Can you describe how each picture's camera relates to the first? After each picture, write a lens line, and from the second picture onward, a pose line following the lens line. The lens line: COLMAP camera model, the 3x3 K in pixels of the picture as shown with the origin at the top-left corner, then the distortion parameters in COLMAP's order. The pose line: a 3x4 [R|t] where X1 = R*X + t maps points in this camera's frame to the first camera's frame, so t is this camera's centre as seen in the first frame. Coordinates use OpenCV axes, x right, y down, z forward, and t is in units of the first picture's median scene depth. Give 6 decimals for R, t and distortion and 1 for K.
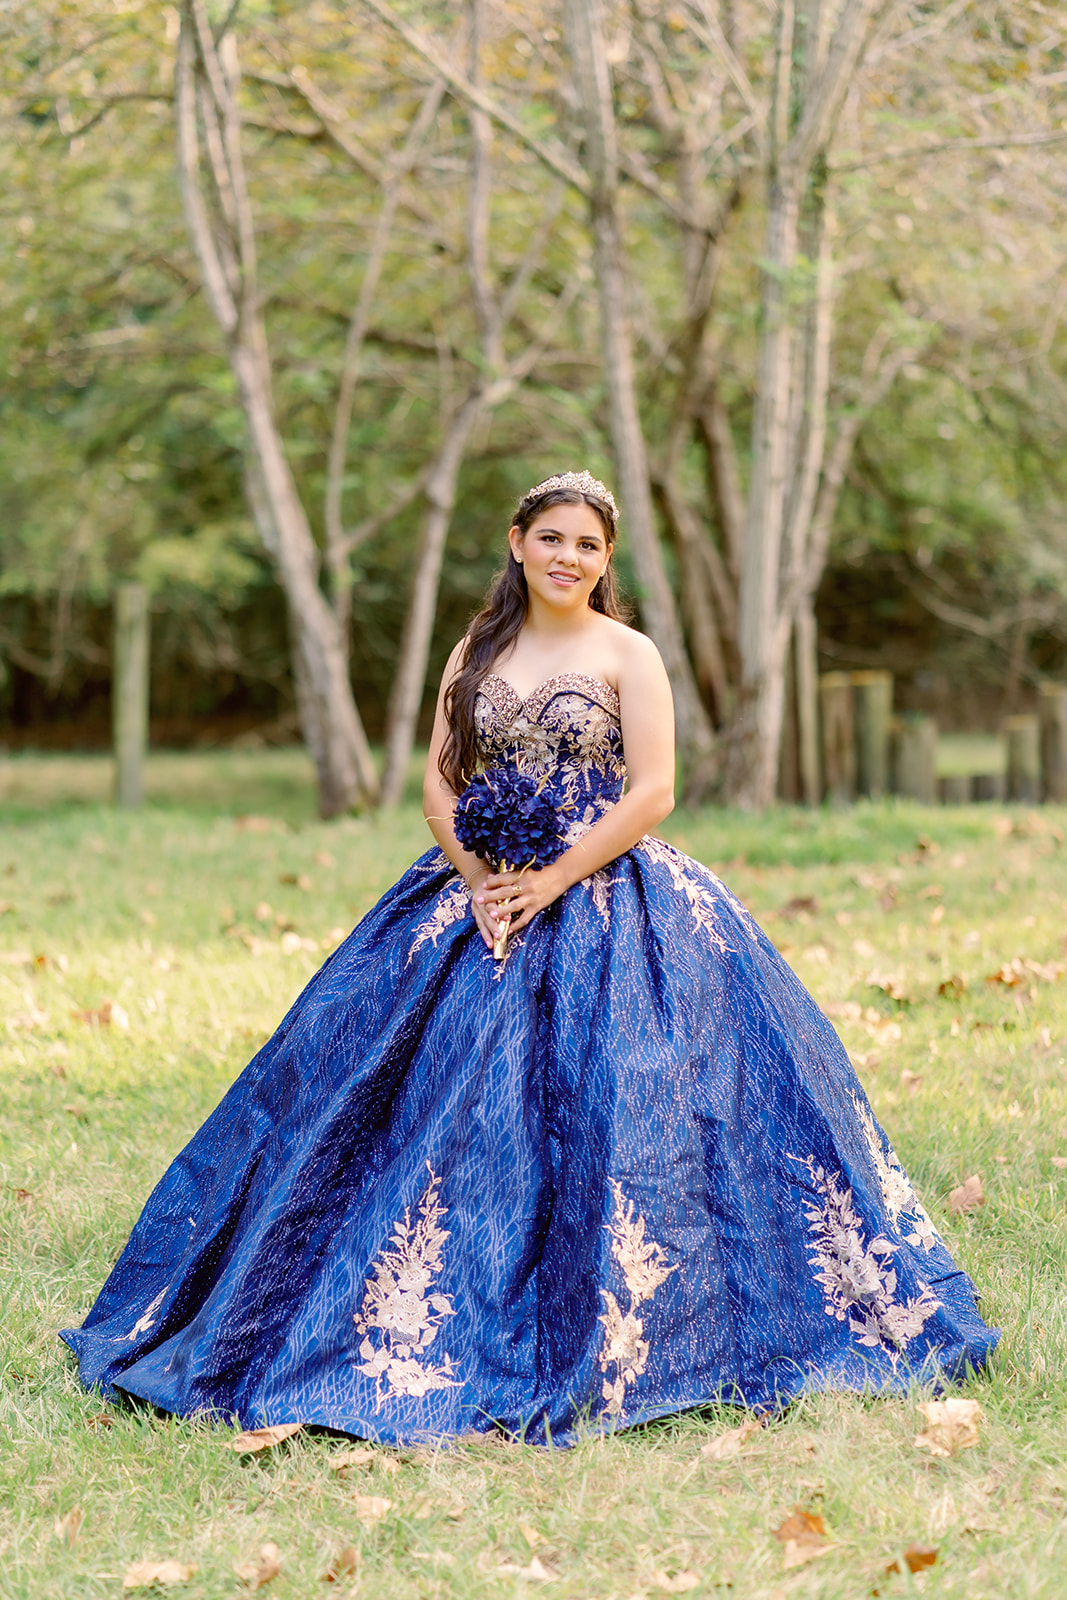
lens RADIAL K [[4139.0, 0, 533.5], [0, 4139.0, 800.0], [0, 0, 1]] dist [0.015987, 1.207934]
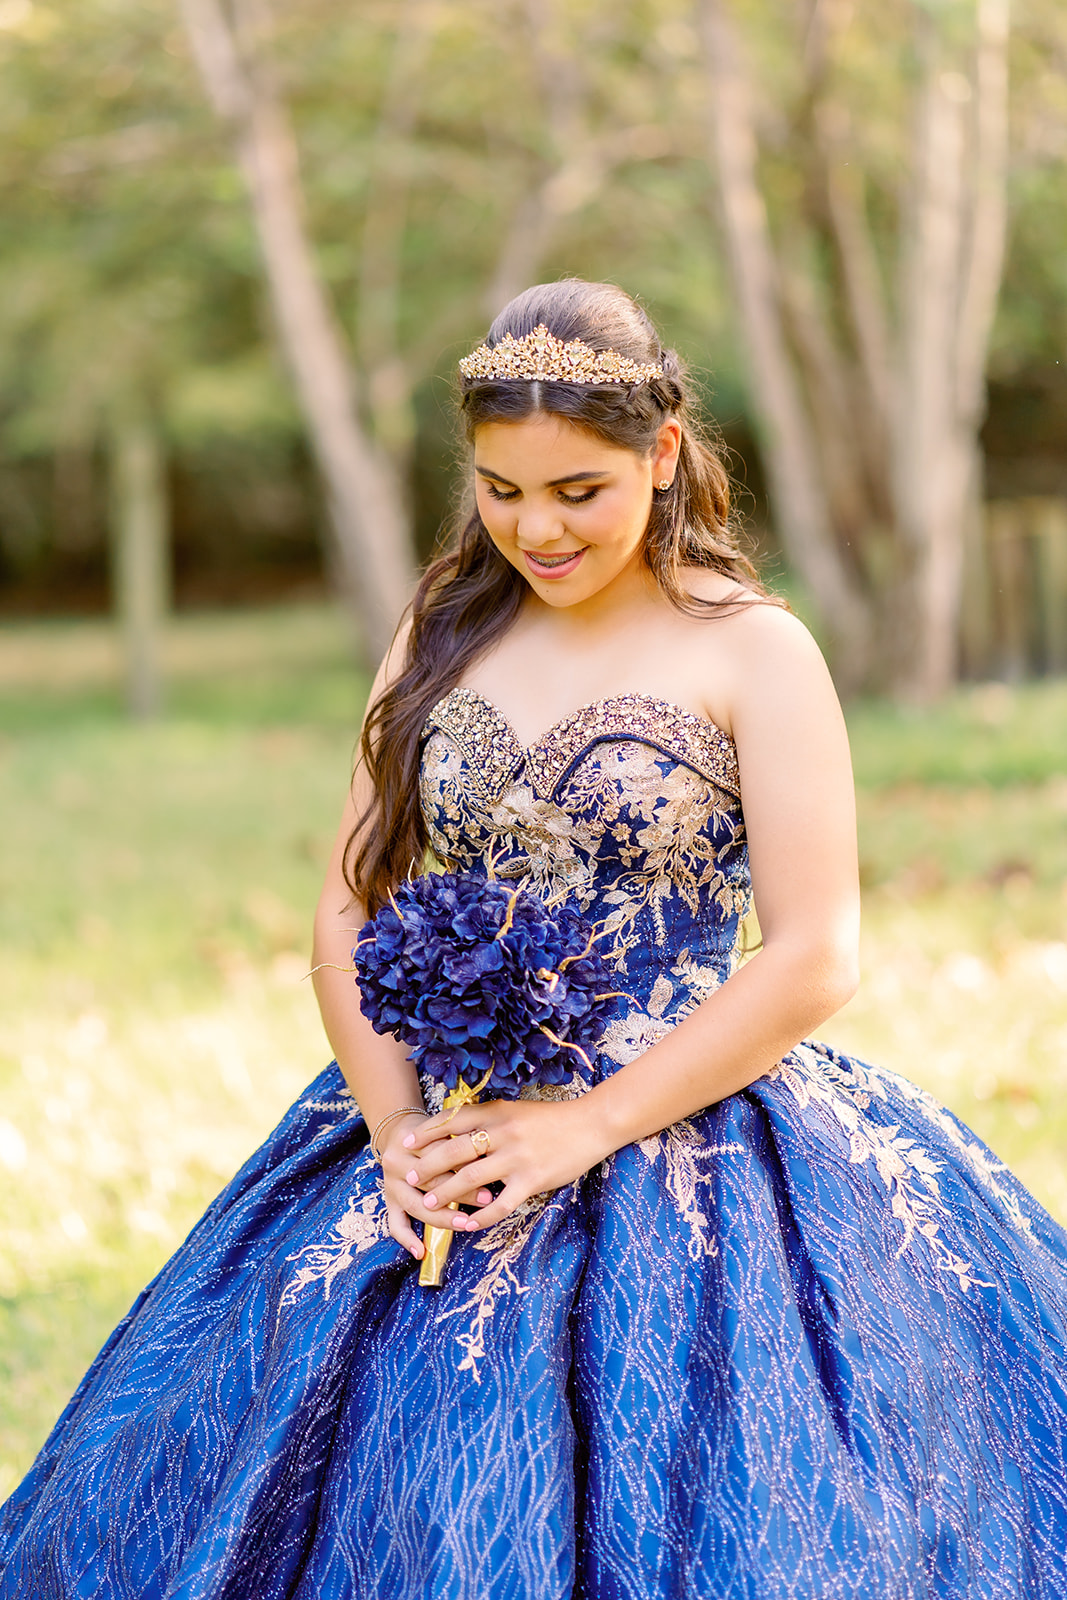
lens RADIAL K [[4139.0, 0, 533.5], [0, 4139.0, 800.0], [0, 0, 1]] dist [0.015987, 1.207934]
pose [[0.999258, -0.026312, -0.028117, 0.003369], [0.027471, 0.998755, 0.041636, -0.014619], [0.026986, -0.042378, 0.998737, 0.202954]]
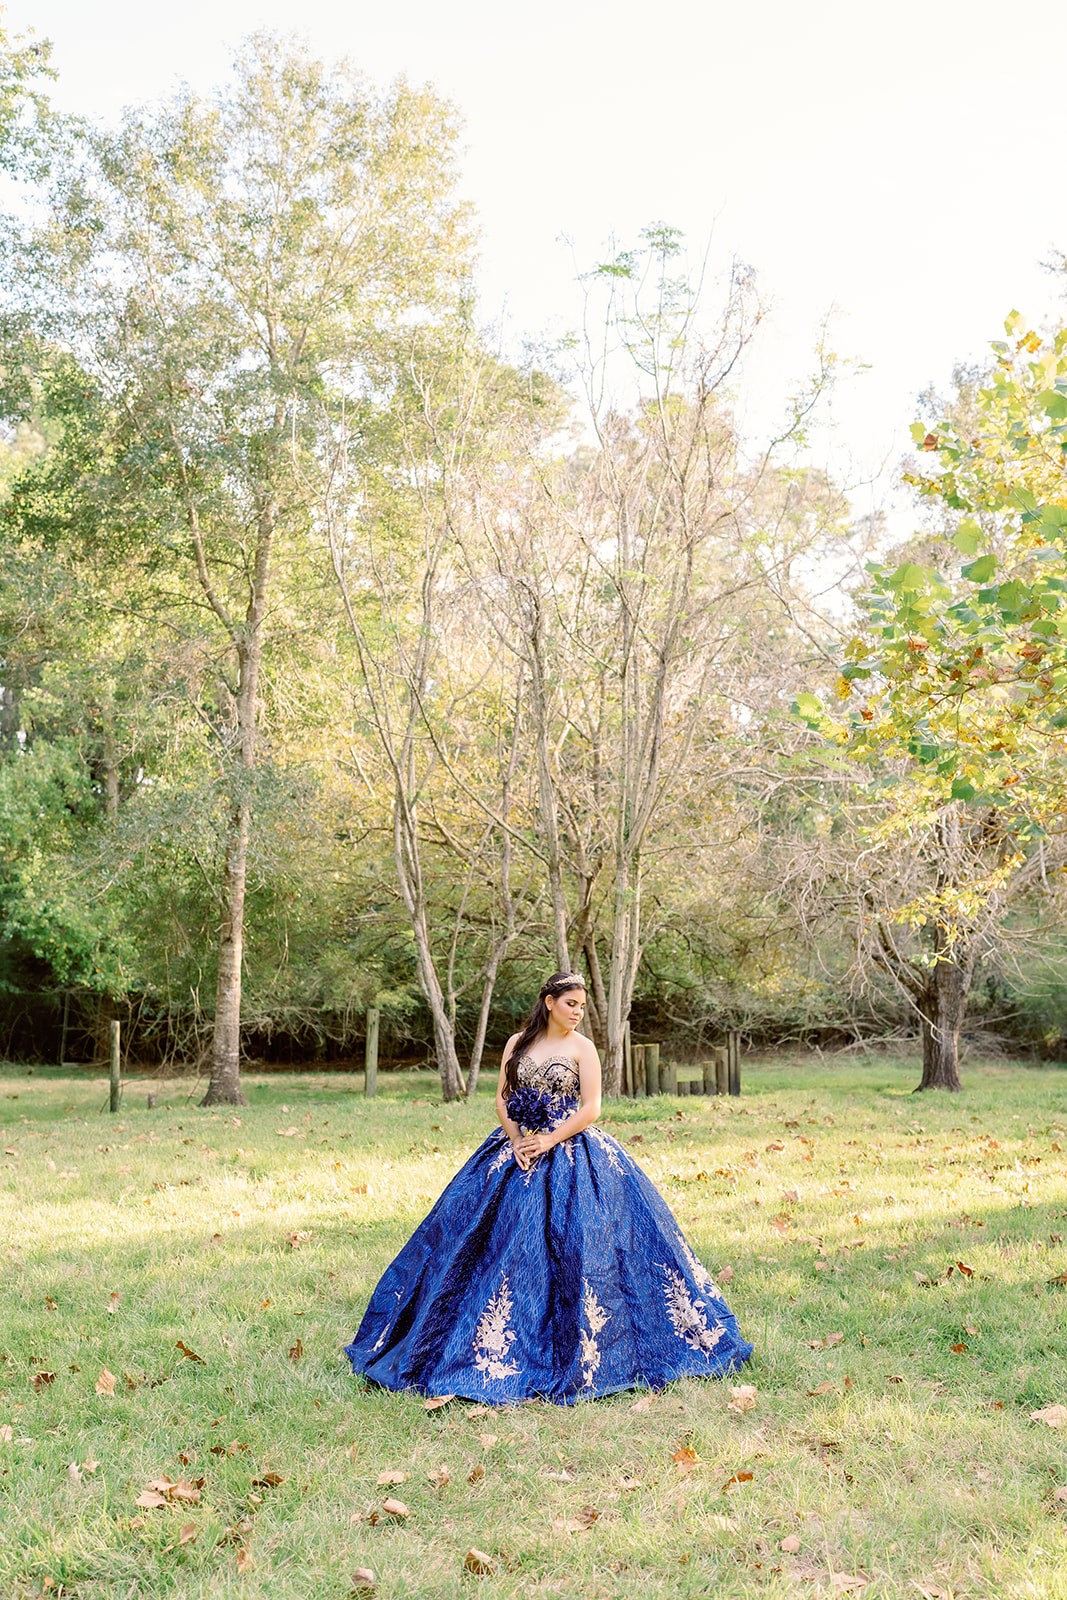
lens RADIAL K [[1468.2, 0, 583.8], [0, 1468.2, 804.0], [0, 0, 1]] dist [-0.041222, 0.012600]
pose [[0.998893, 0.006229, 0.046623, -0.007448], [0.002596, 0.982381, -0.186873, -0.005745], [-0.046966, 0.186787, 0.981277, 0.052409]]
